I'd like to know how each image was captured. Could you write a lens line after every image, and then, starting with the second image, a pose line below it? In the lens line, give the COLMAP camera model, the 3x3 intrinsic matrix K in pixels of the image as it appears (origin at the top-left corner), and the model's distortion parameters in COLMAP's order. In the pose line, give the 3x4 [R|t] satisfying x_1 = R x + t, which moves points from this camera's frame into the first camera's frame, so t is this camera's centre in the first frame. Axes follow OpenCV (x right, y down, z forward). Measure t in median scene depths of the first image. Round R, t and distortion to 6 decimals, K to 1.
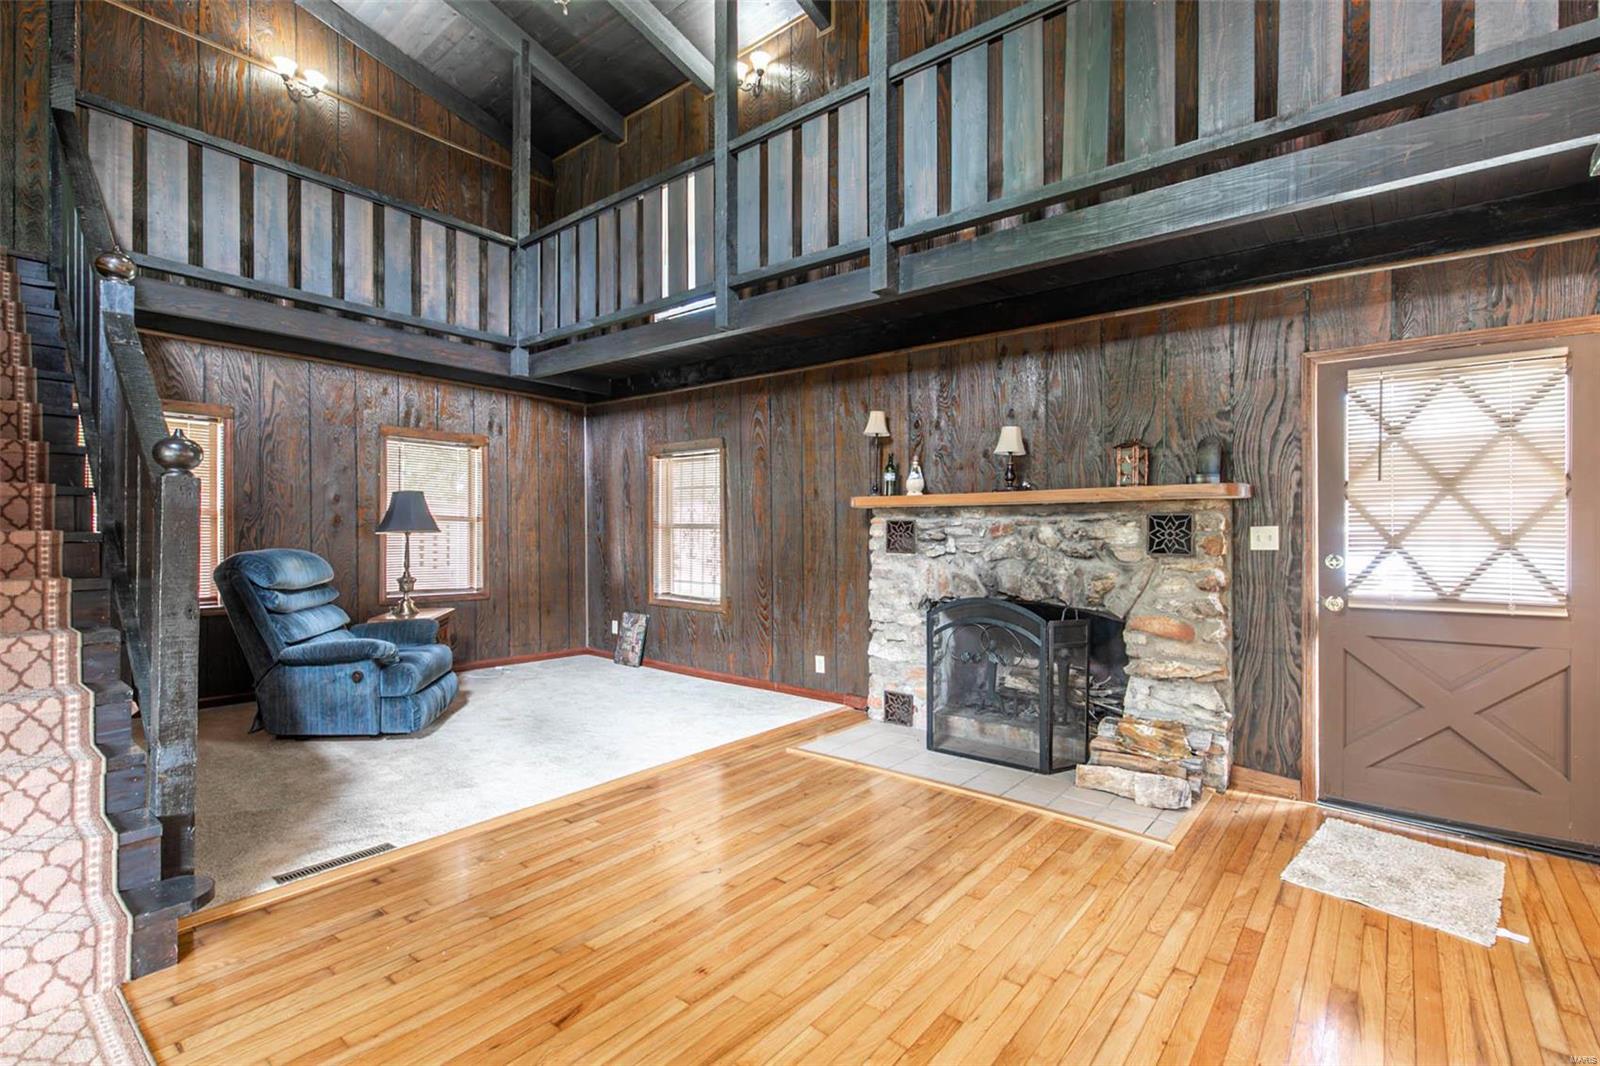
lens RADIAL K [[729.8, 0, 799.7], [0, 729.8, 535.0], [0, 0, 1]] dist [0.000578, -0.001018]
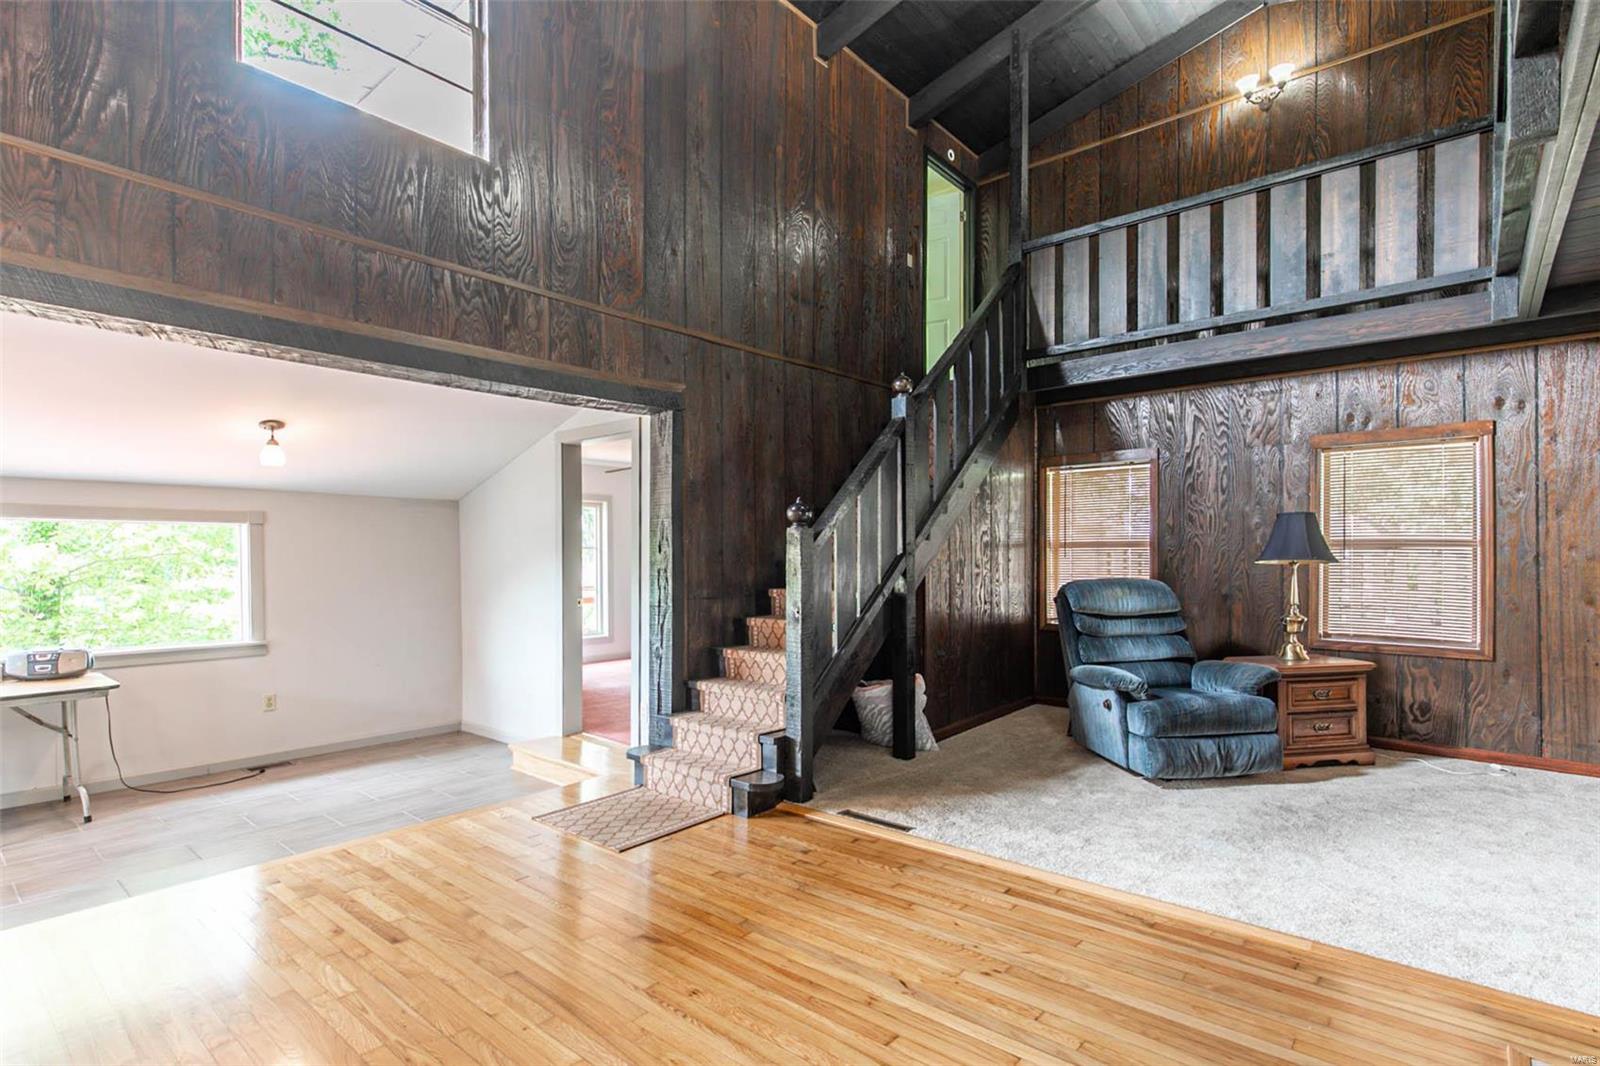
lens RADIAL K [[778.0, 0, 800.4], [0, 778.0, 561.3], [0, 0, 1]] dist [-0.000519, -0.000064]
pose [[-0.021594, -0.001406, -0.999766, 0.393746], [-0.002726, 0.999995, -0.001347, -0.002008], [0.999763, 0.002697, -0.021598, 0.484218]]
